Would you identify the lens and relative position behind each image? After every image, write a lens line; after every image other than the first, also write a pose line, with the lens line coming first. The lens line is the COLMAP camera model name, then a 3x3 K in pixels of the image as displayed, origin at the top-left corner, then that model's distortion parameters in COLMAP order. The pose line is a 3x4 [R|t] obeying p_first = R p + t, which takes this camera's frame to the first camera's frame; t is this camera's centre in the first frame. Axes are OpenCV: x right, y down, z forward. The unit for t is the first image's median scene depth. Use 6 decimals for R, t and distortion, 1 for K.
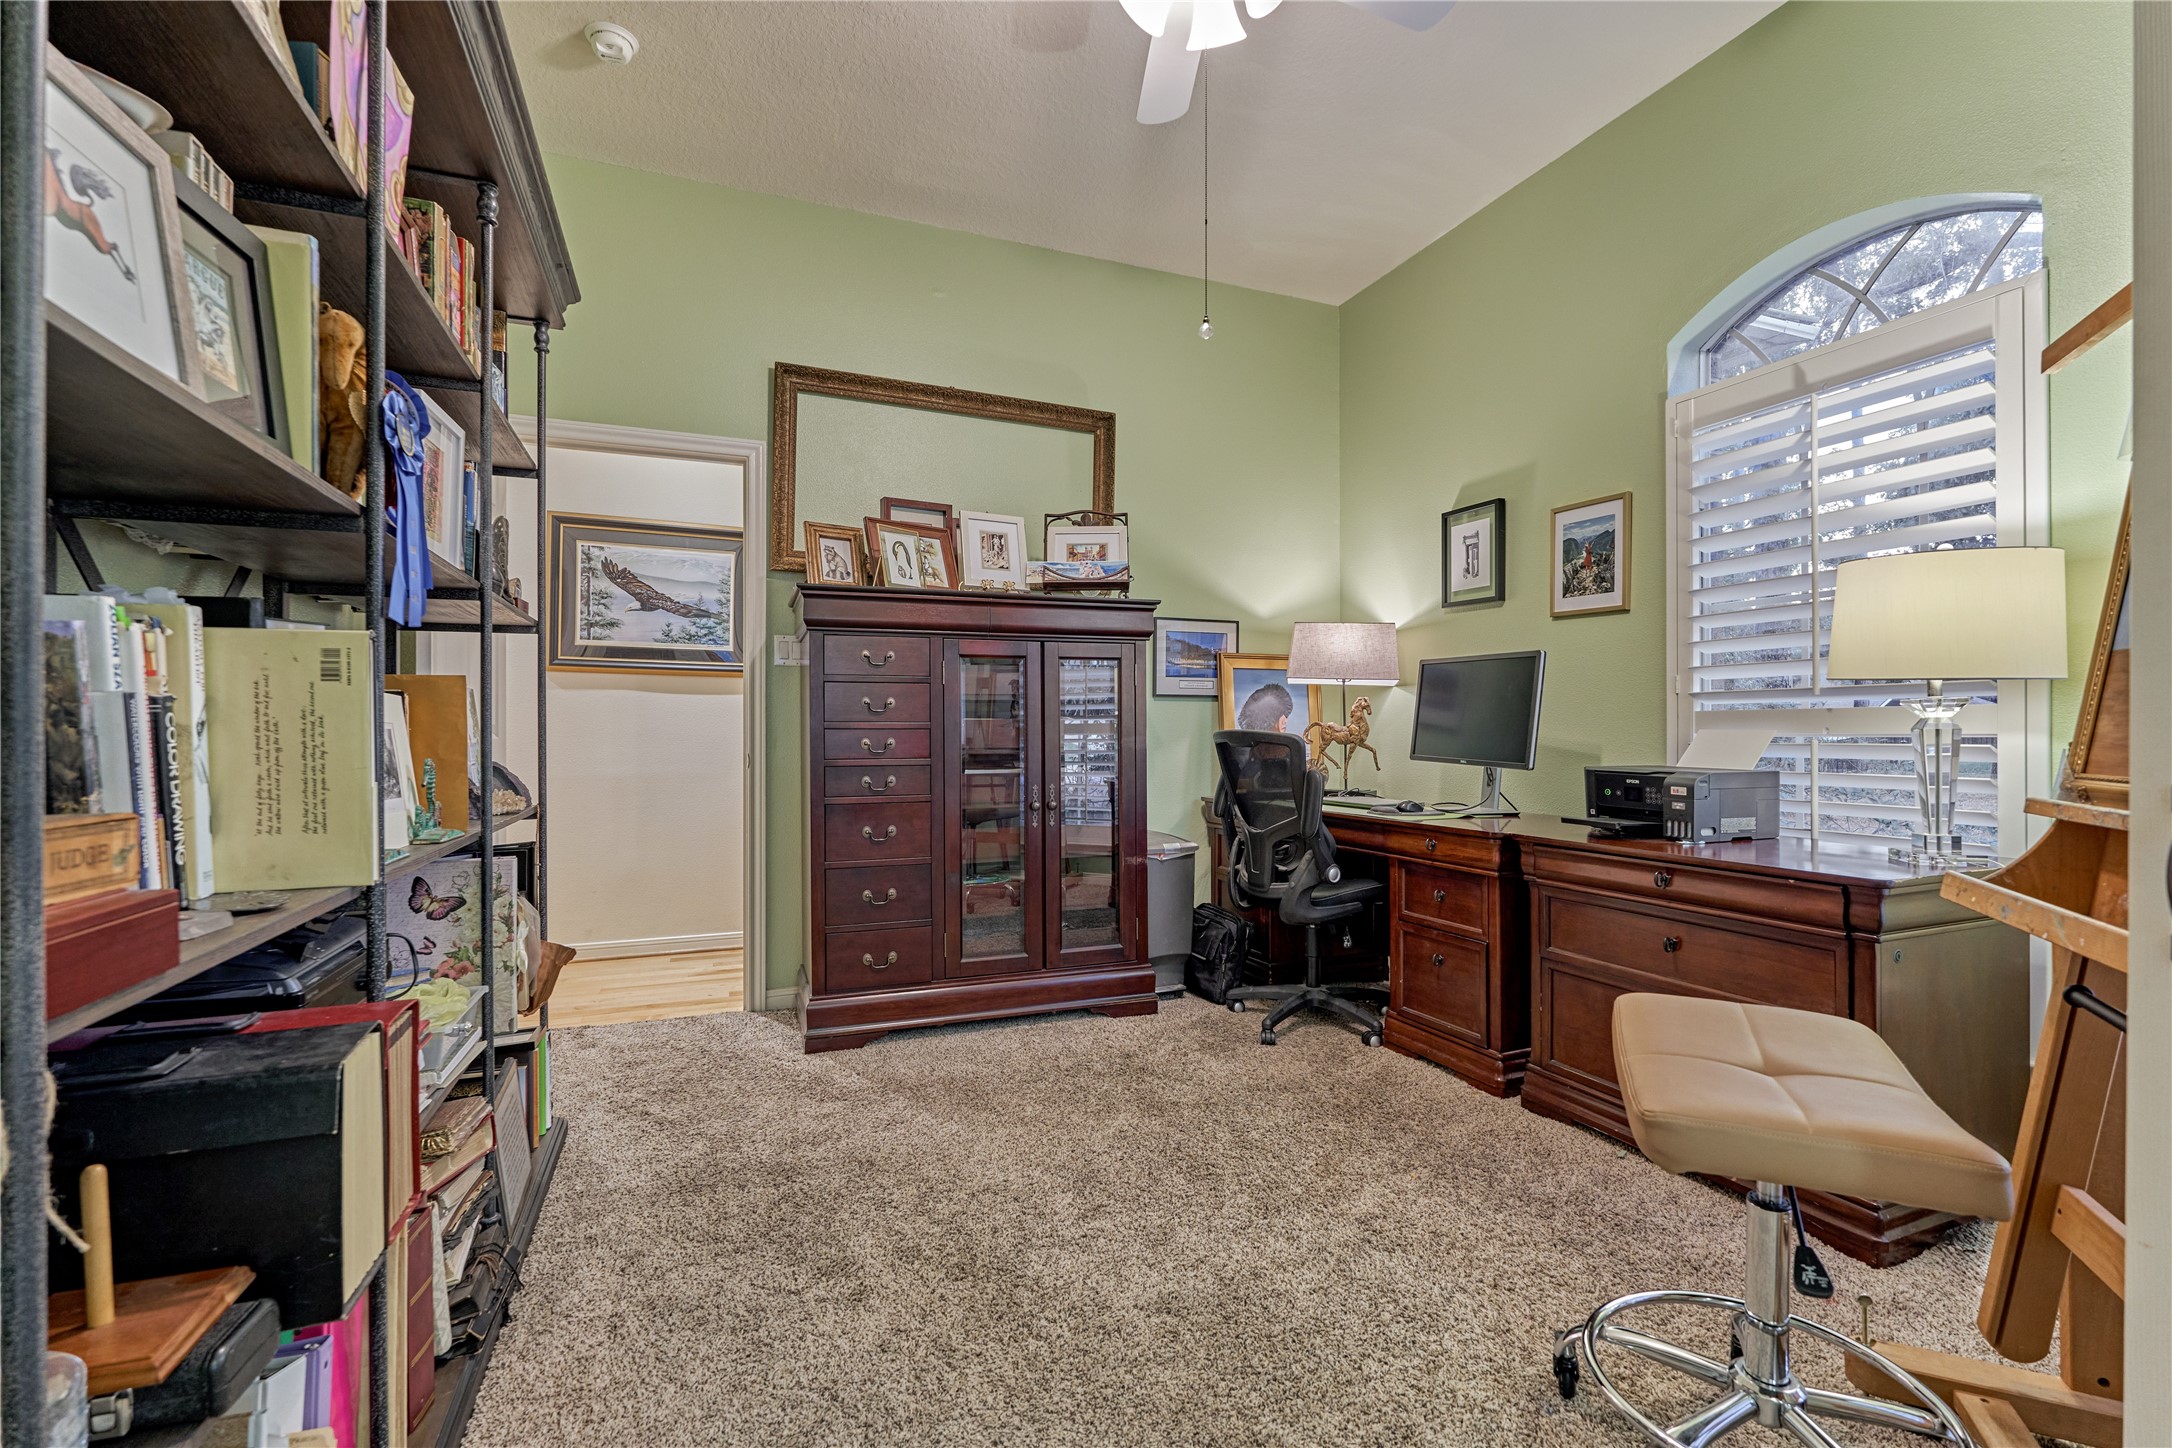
lens RADIAL K [[943.6, 0, 1093.3], [0, 943.6, 727.8], [0, 0, 1]] dist [-0.000743, -0.000210]
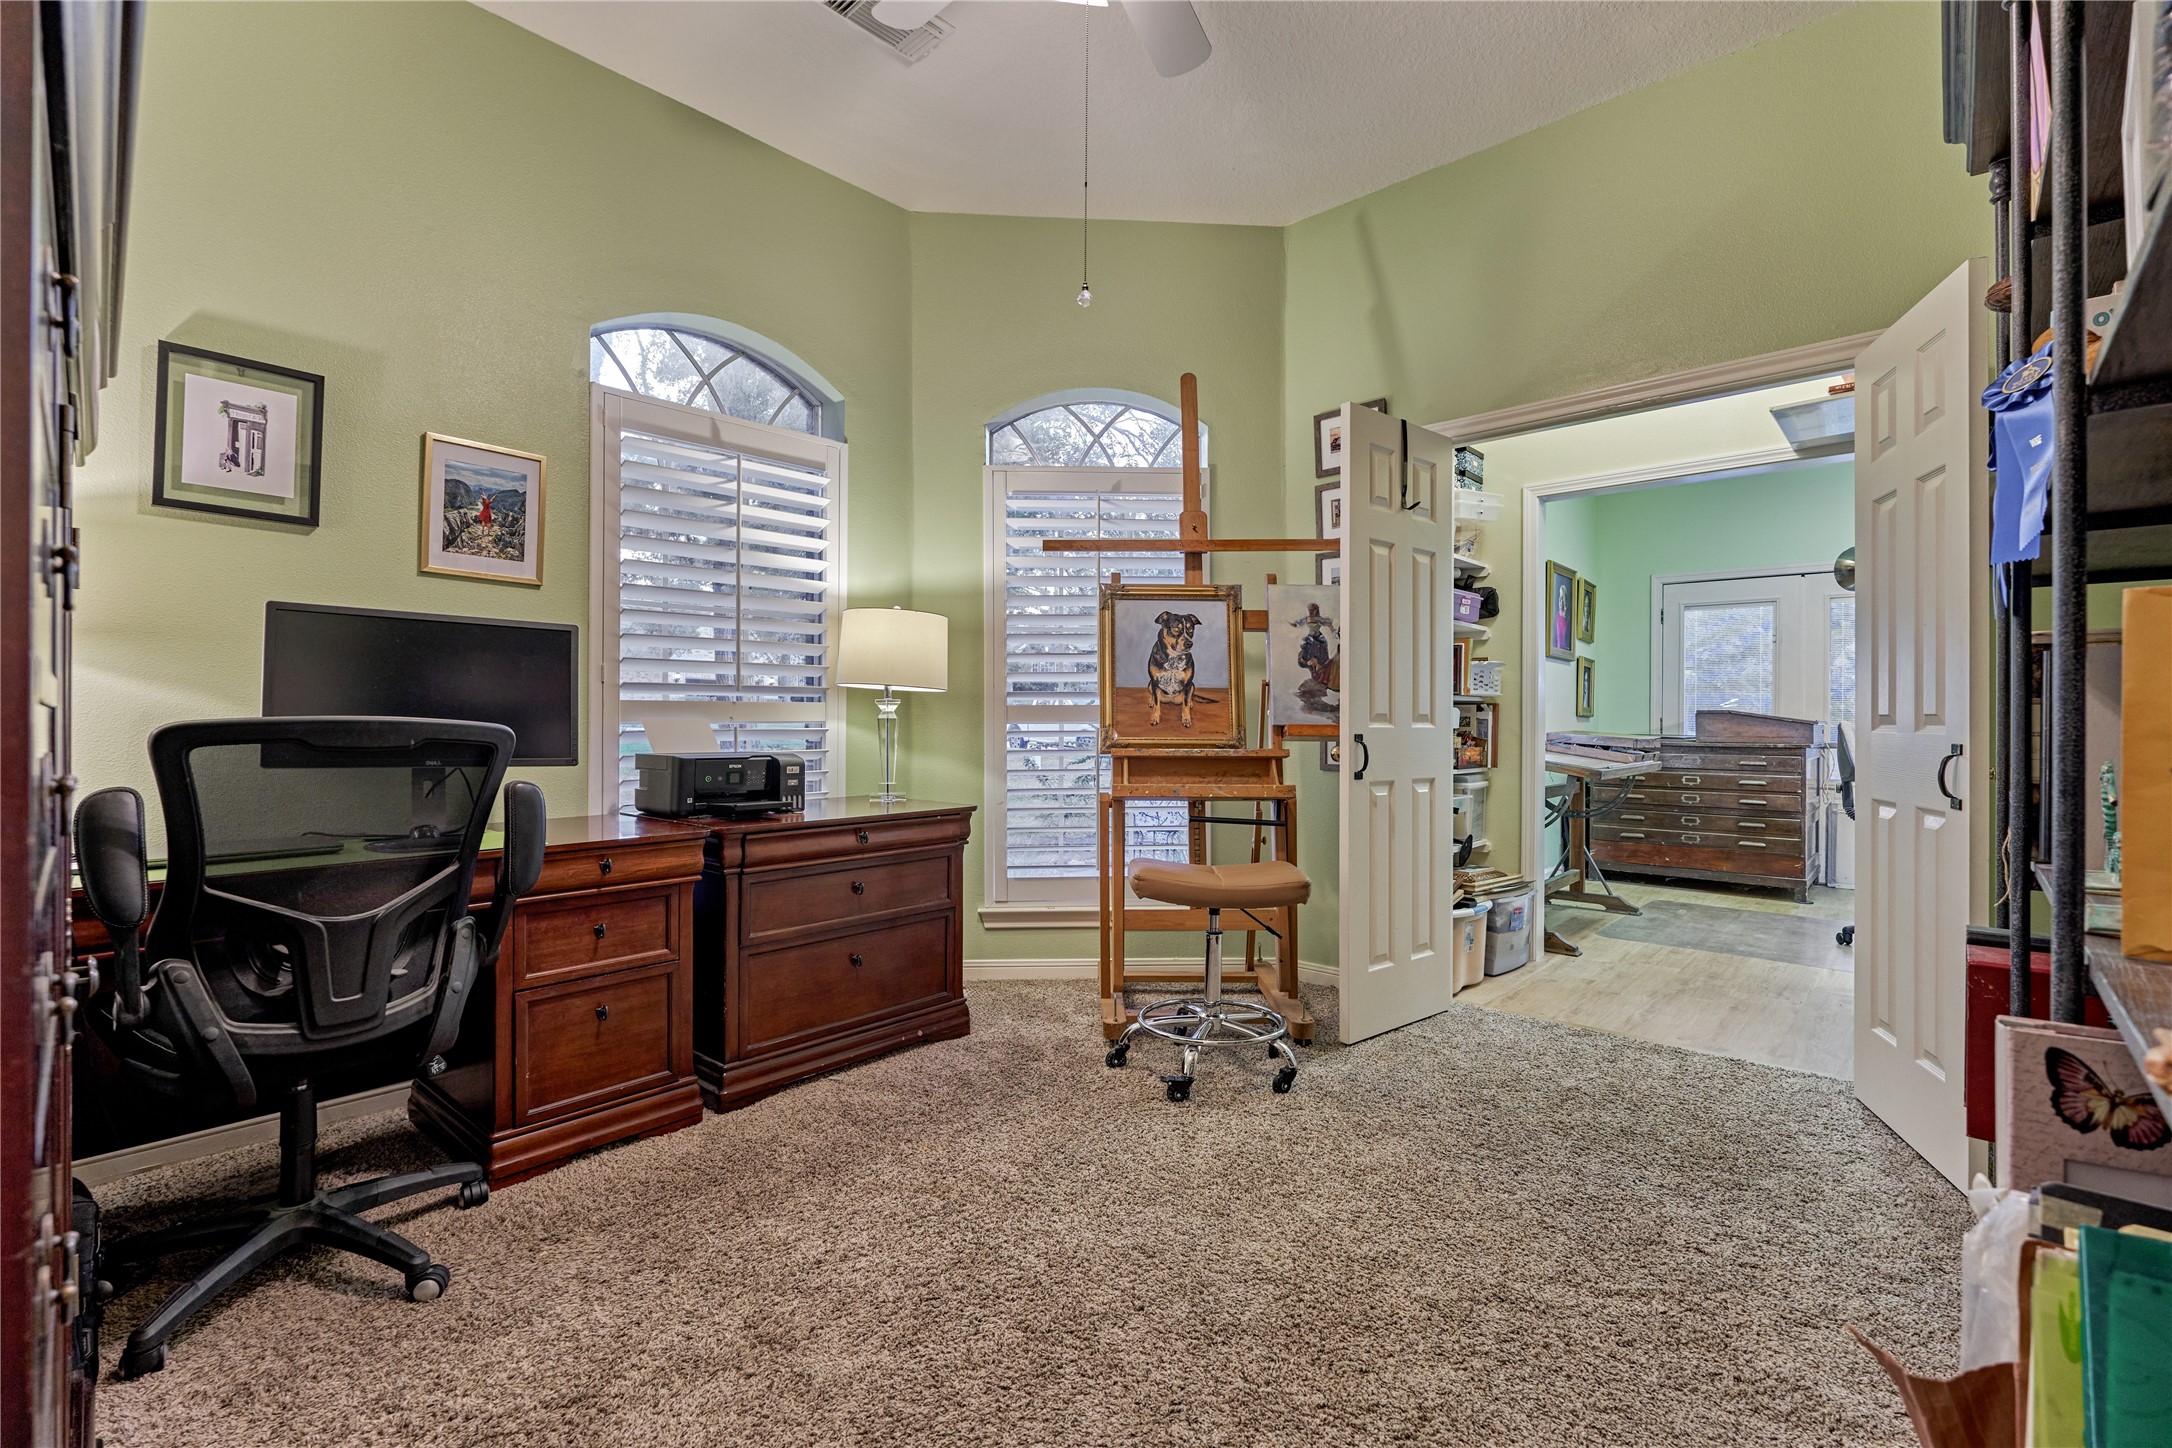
lens RADIAL K [[943.6, 0, 1093.5], [0, 943.6, 719.0], [0, 0, 1]] dist [-0.000743, -0.000210]
pose [[-0.426161, -0.001966, 0.904645, -0.504293], [-0.003213, 0.999995, 0.000660, 0.000470], [-0.904642, -0.002626, -0.426165, 0.948674]]
